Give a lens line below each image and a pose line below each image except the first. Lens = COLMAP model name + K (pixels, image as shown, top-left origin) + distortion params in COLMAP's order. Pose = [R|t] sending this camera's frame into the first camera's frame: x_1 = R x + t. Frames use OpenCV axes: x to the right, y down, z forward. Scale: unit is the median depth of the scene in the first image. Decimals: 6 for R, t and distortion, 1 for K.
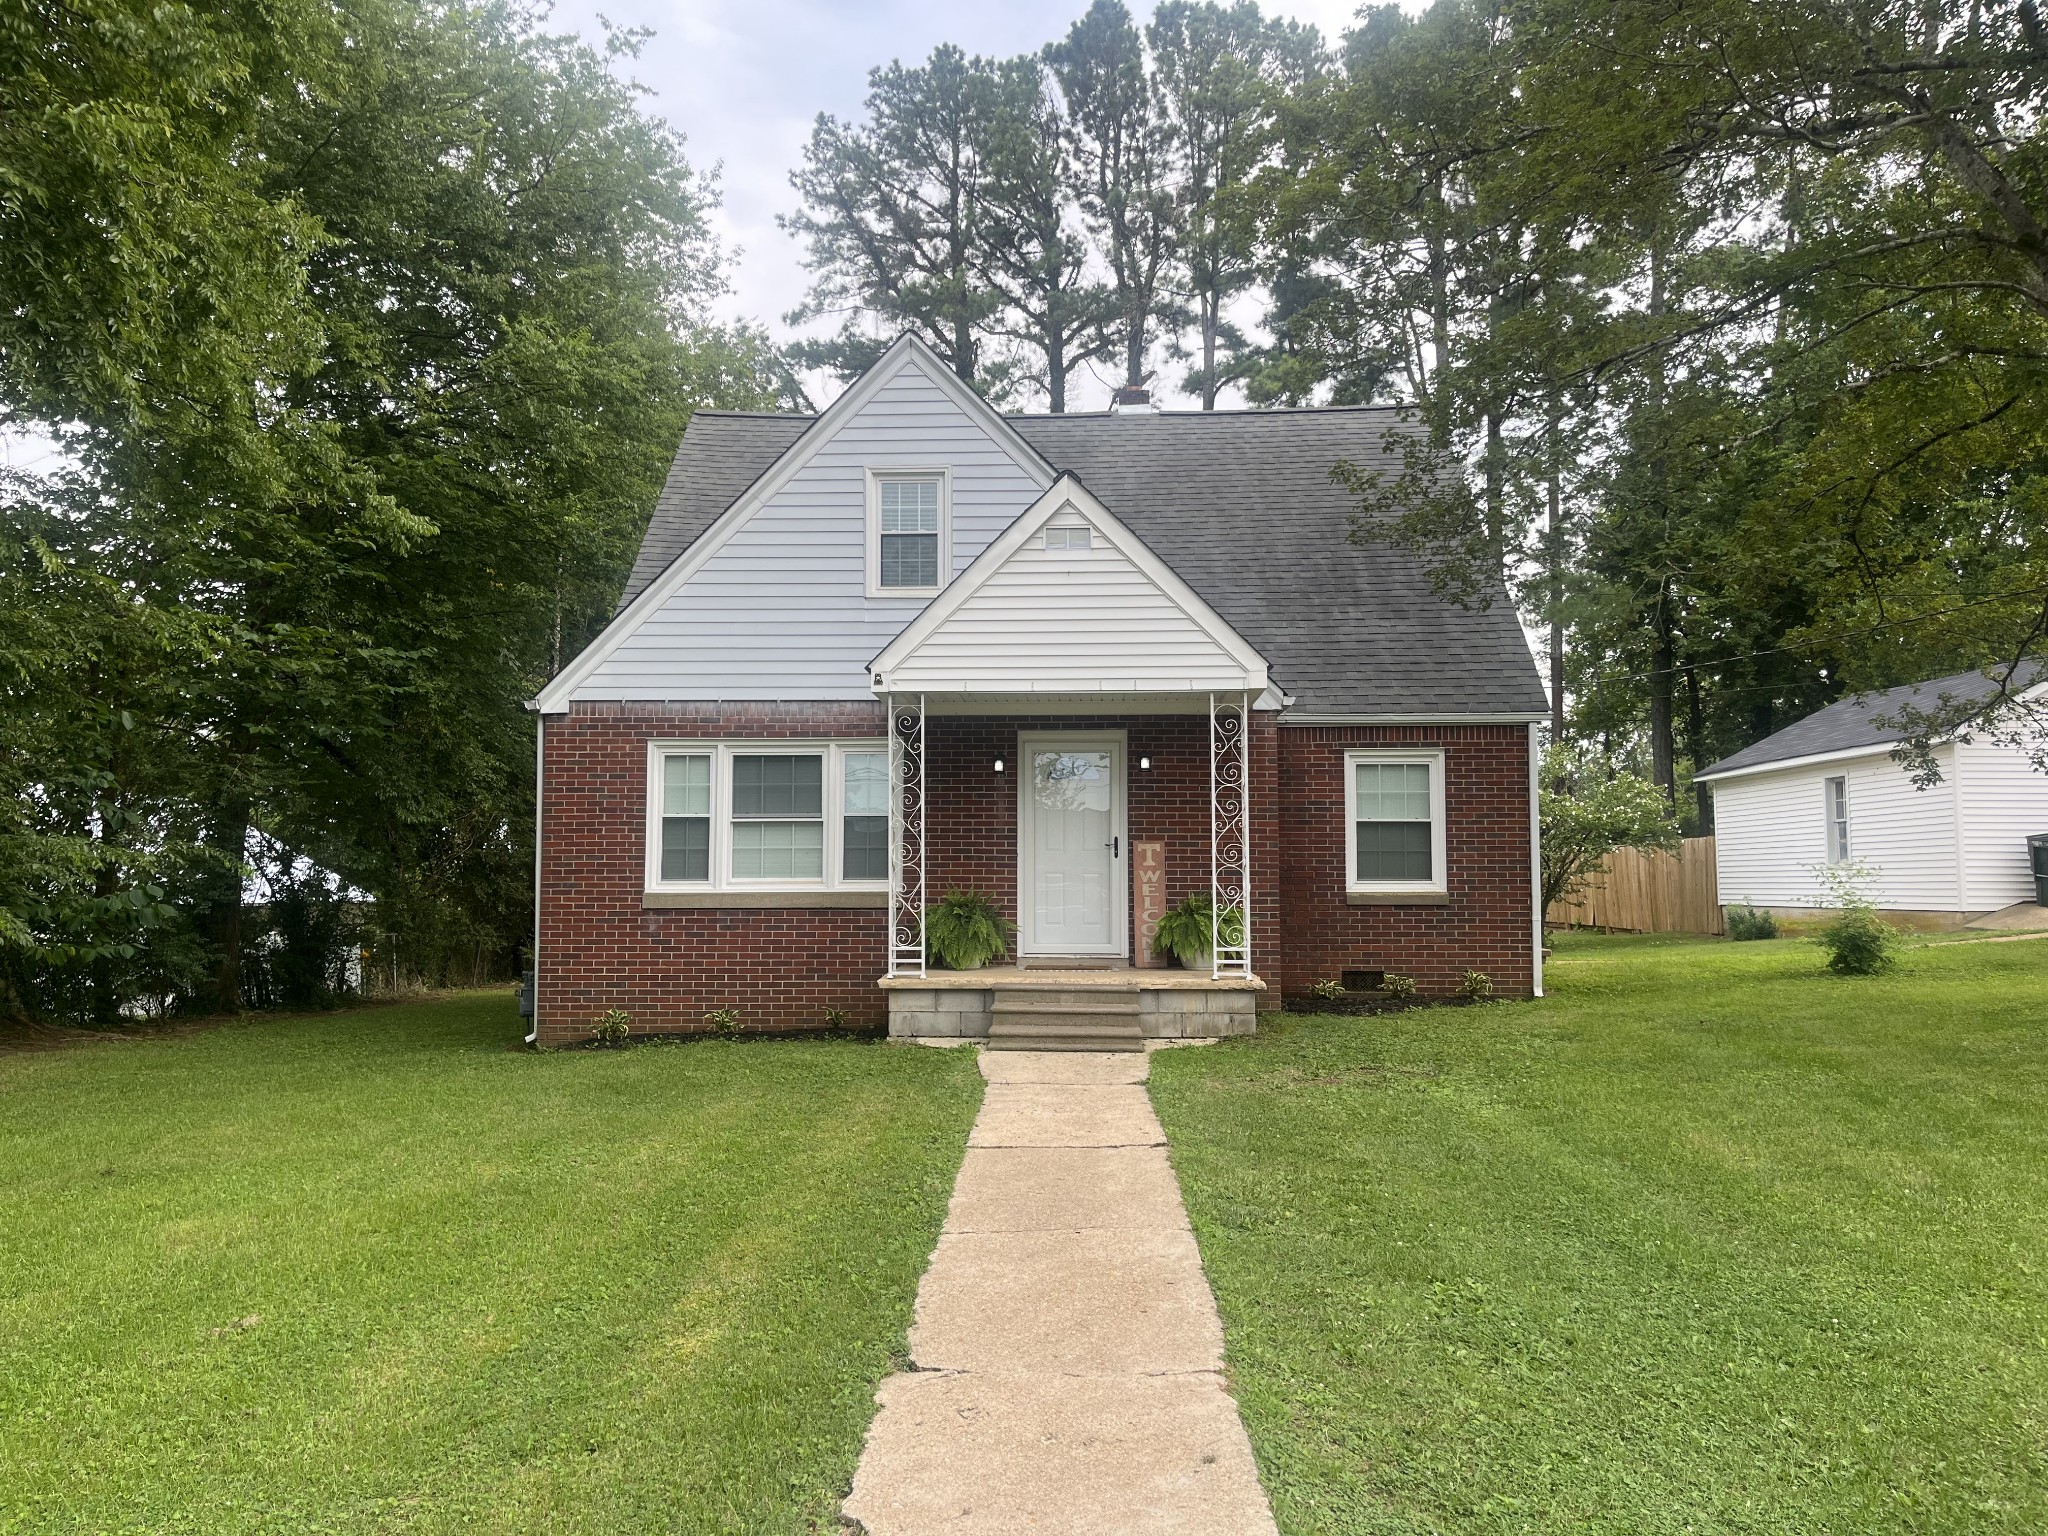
lens RADIAL K [[1546.7, 0, 1024.0], [0, 1546.7, 768.0], [0, 0, 1]] dist [0.072485, -0.095046]
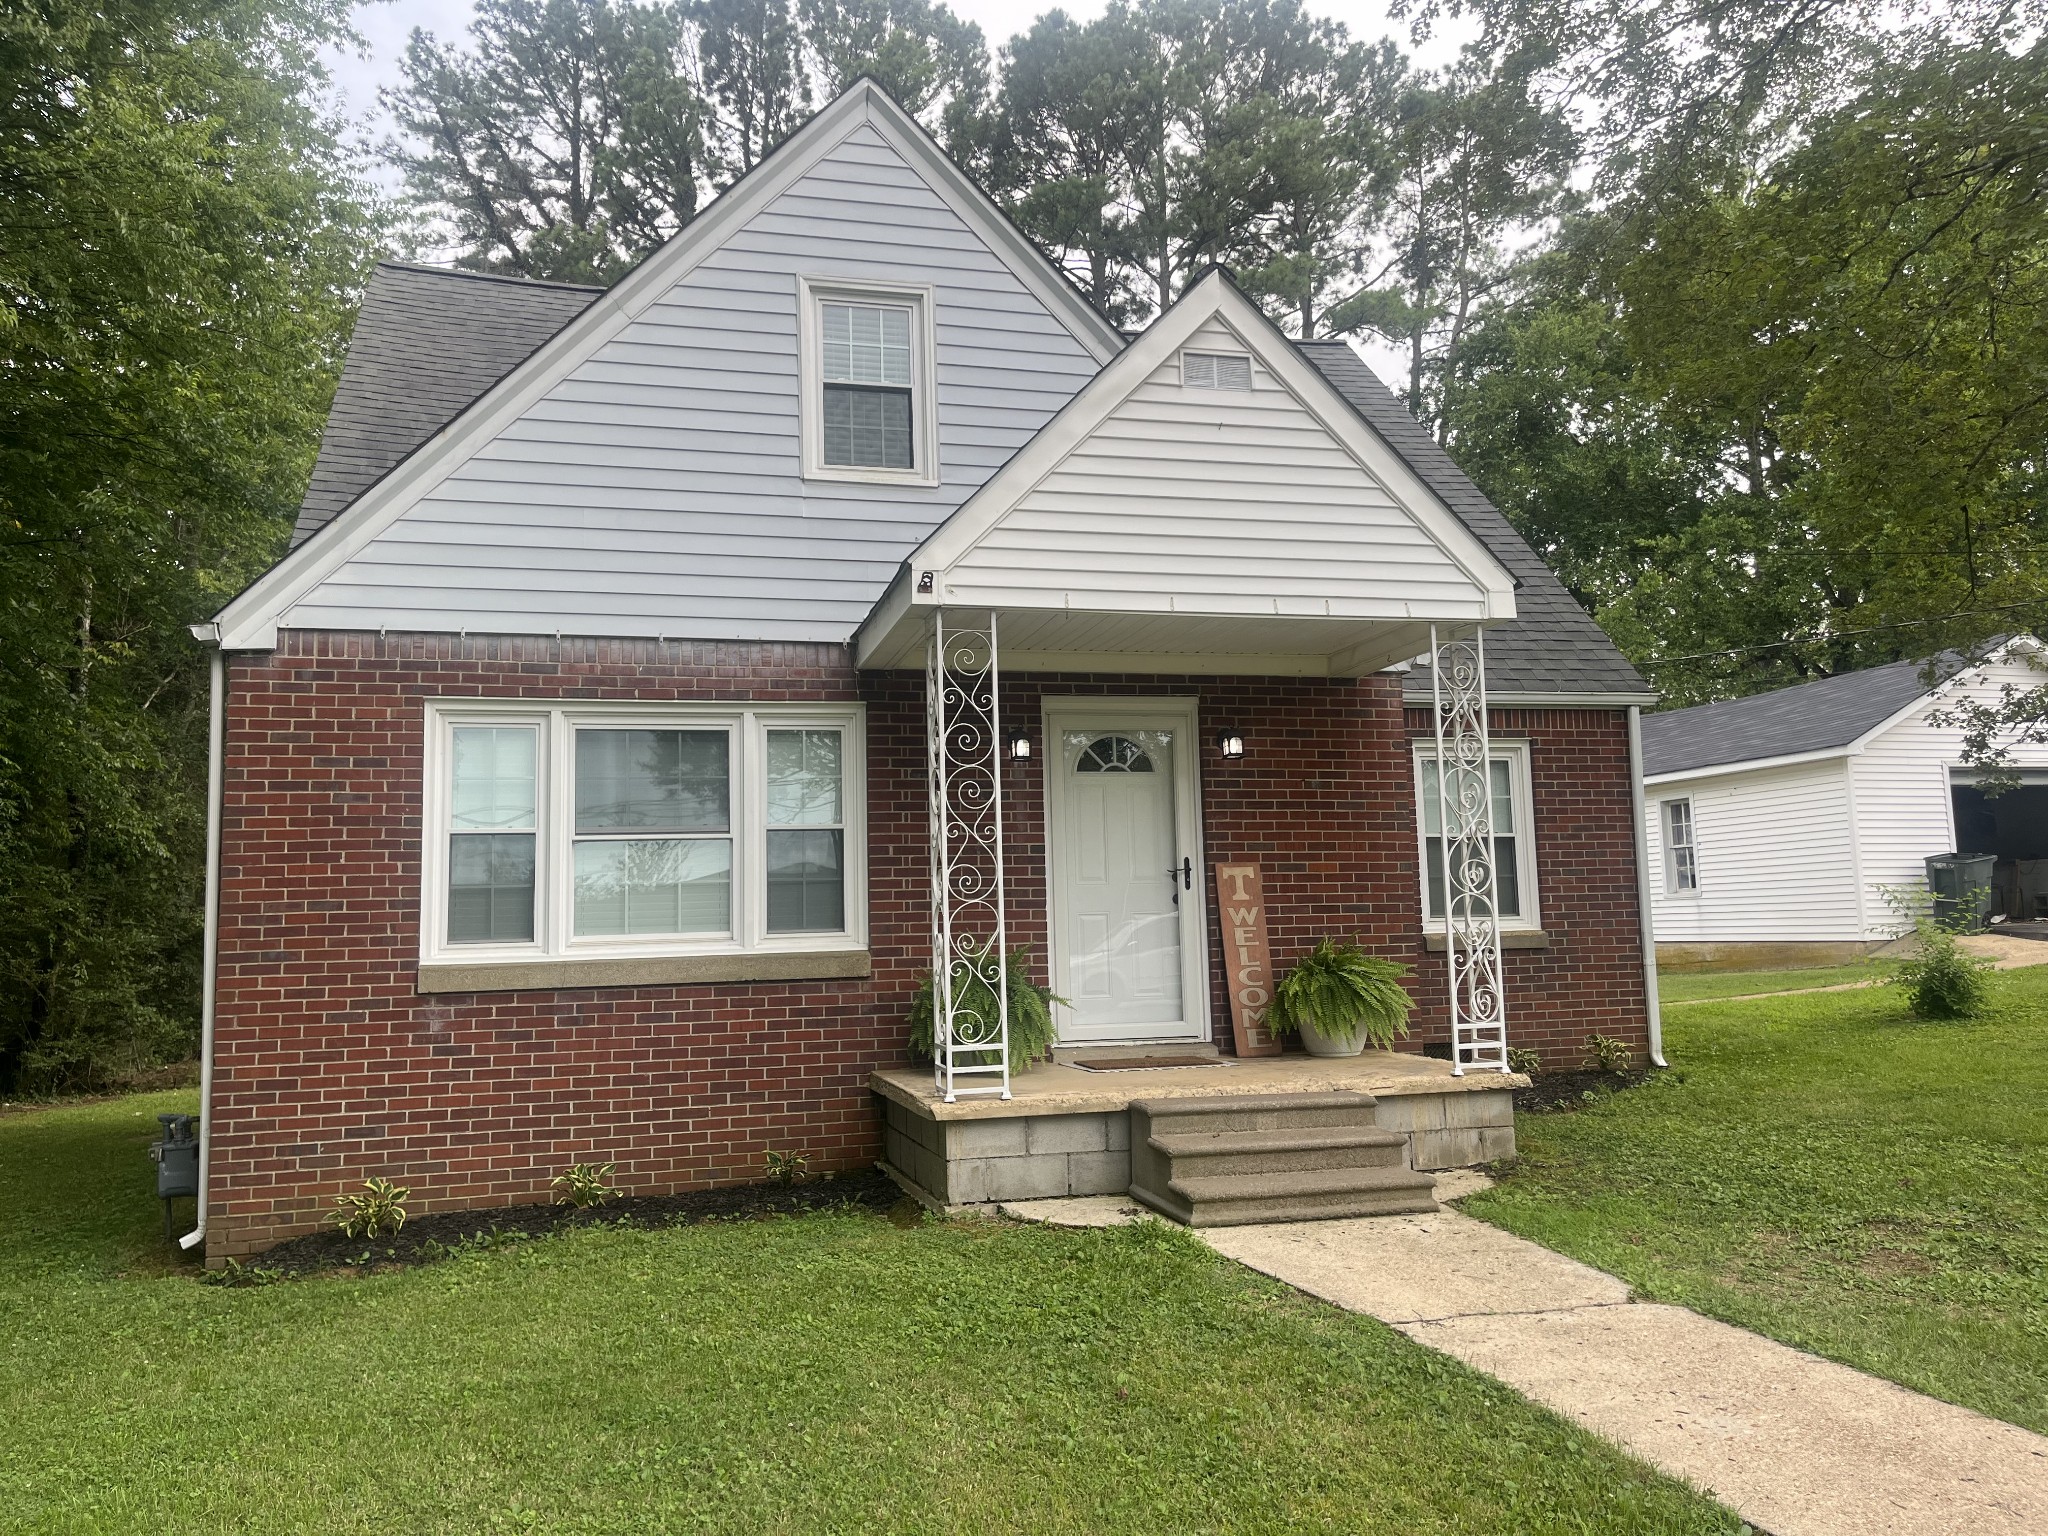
lens RADIAL K [[1554.3, 0, 1026.4], [0, 1554.3, 744.6], [0, 0, 1]] dist [0.036159, -0.003390]
pose [[0.956097, 0.010075, 0.292876, -0.198820], [0.004454, 0.998794, -0.048898, 0.028024], [-0.293015, 0.048056, 0.954899, 0.378336]]
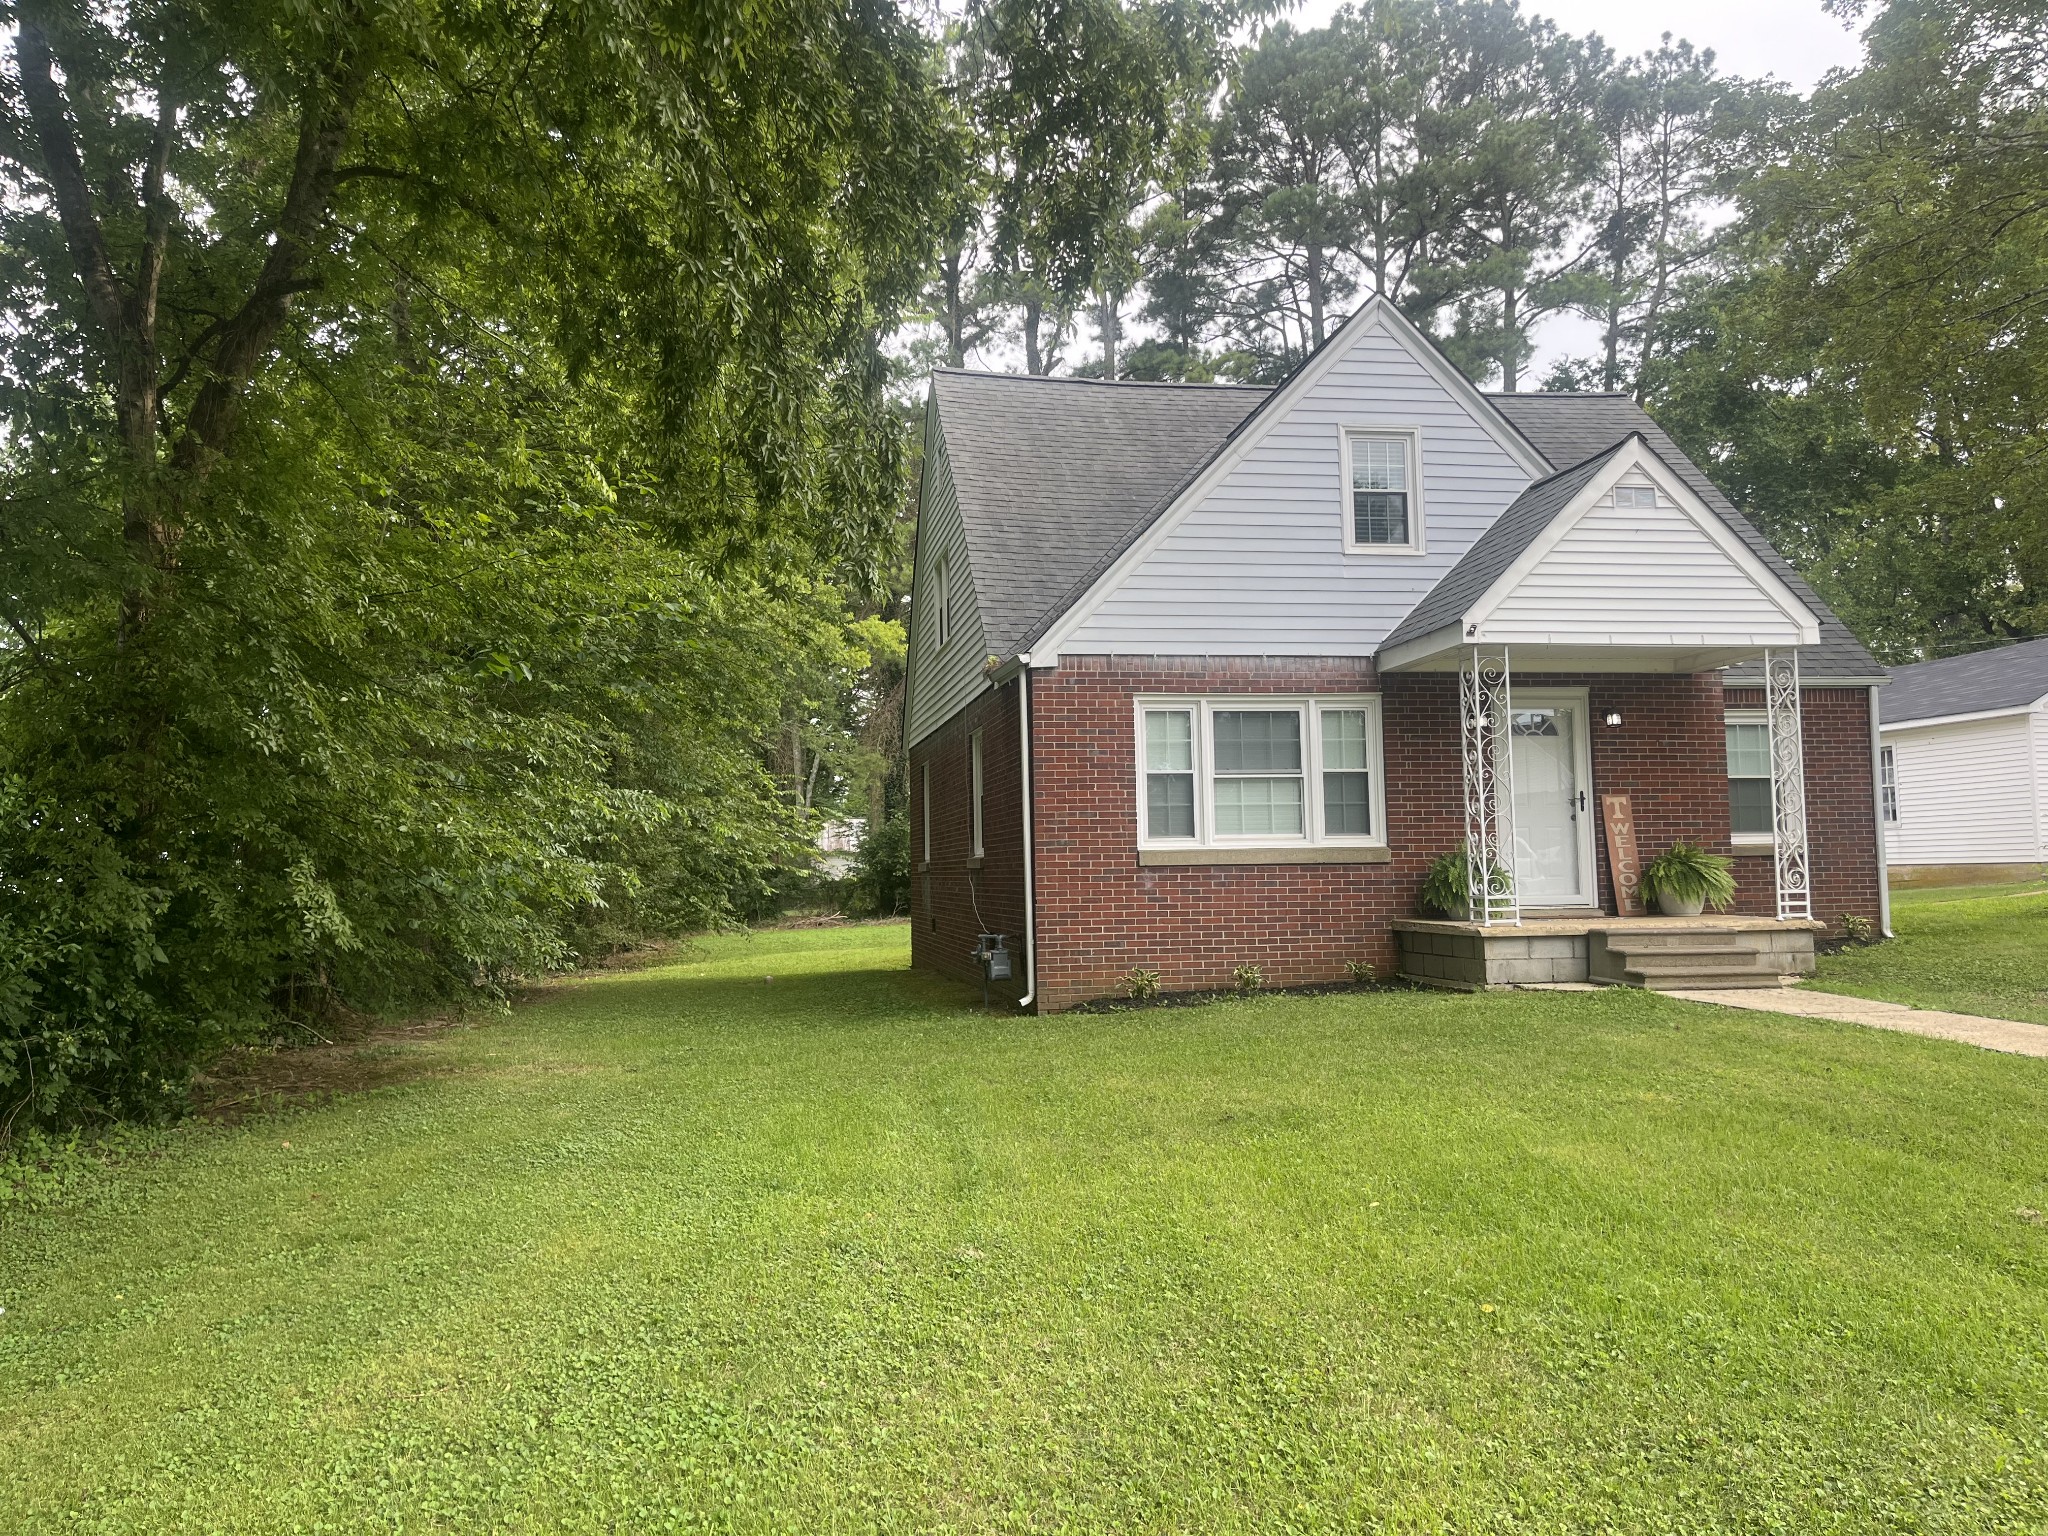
lens RADIAL K [[1551.8, 0, 1006.5], [0, 1551.8, 753.4], [0, 0, 1]] dist [0.068958, -0.093589]
pose [[0.979612, -0.000401, 0.200899, -0.519430], [0.001564, 0.999983, -0.005629, 0.024376], [-0.200894, 0.005829, 0.979596, 0.054303]]
